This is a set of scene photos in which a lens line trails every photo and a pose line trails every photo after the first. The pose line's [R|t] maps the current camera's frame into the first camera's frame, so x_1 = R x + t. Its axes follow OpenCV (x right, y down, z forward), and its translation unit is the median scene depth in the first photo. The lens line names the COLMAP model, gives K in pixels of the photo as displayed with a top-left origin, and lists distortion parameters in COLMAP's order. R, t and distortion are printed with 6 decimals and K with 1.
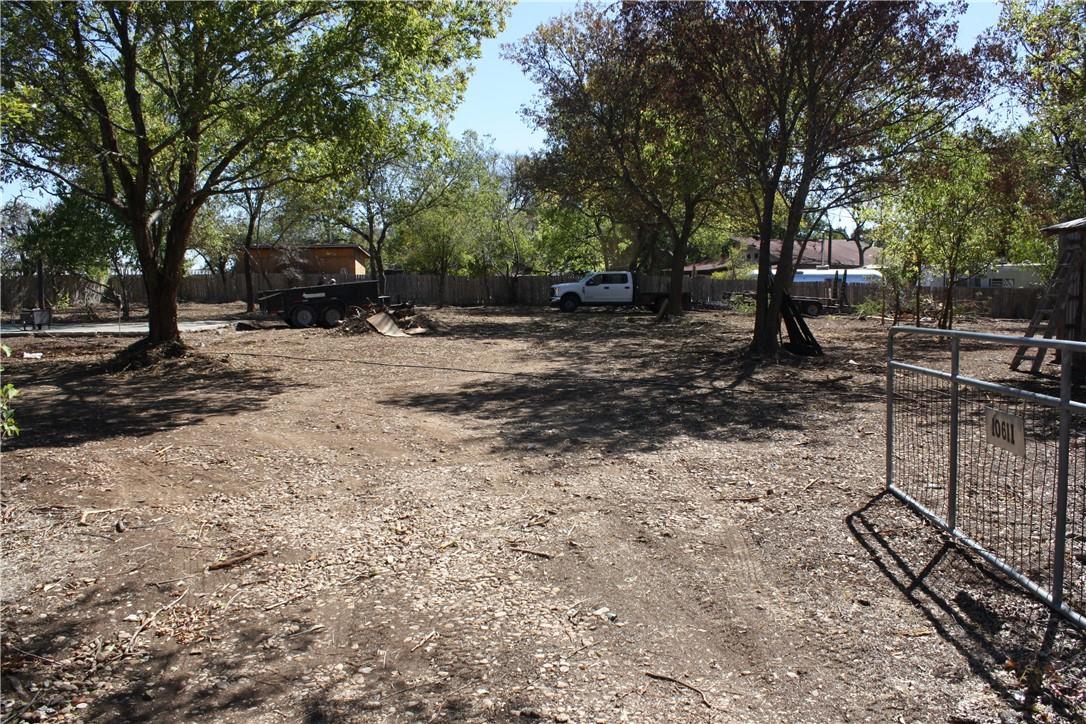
lens RADIAL K [[910.4, 0, 546.7], [0, 910.4, 378.8], [0, 0, 1]] dist [-0.166225, 0.150512]
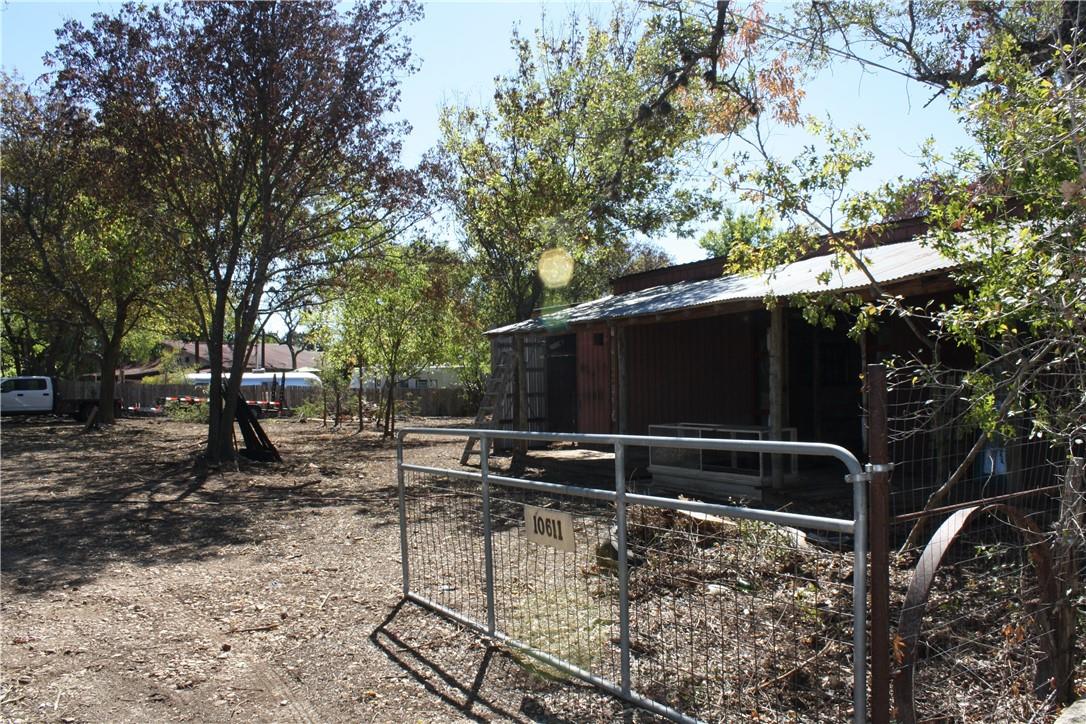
lens RADIAL K [[910.4, 0, 543.6], [0, 910.4, 380.2], [0, 0, 1]] dist [-0.166225, 0.150512]
pose [[0.816335, -0.002038, 0.577576, -0.022338], [0.067812, 0.993416, -0.092339, -0.003542], [-0.573585, 0.114546, 0.811098, 0.042684]]
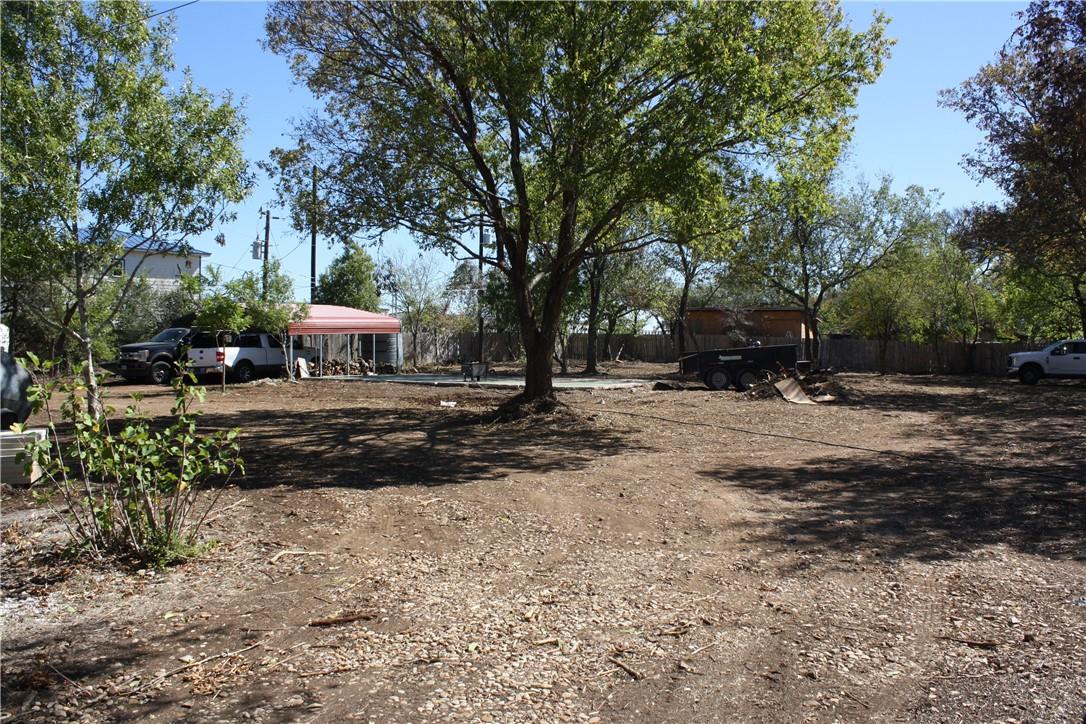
lens RADIAL K [[910.4, 0, 549.3], [0, 910.4, 367.6], [0, 0, 1]] dist [-0.166225, 0.150512]
pose [[0.866636, 0.027695, -0.498172, 0.107066], [-0.068171, 0.995667, -0.063240, -0.009334], [0.494263, 0.088766, 0.864769, 0.071788]]
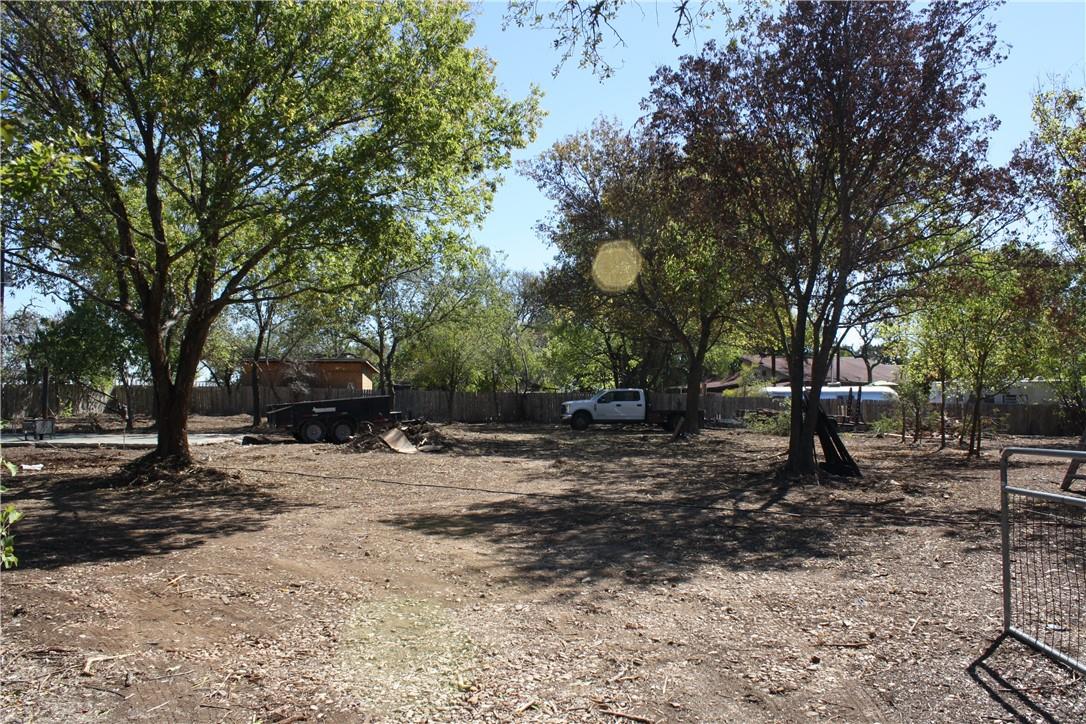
lens RADIAL K [[910.4, 0, 544.4], [0, 910.4, 380.5], [0, 0, 1]] dist [-0.166225, 0.150512]
pose [[0.999974, 0.007006, -0.001835, -0.030628], [-0.007182, 0.991969, -0.126276, -0.004221], [0.000935, 0.126286, 0.991993, 0.045451]]
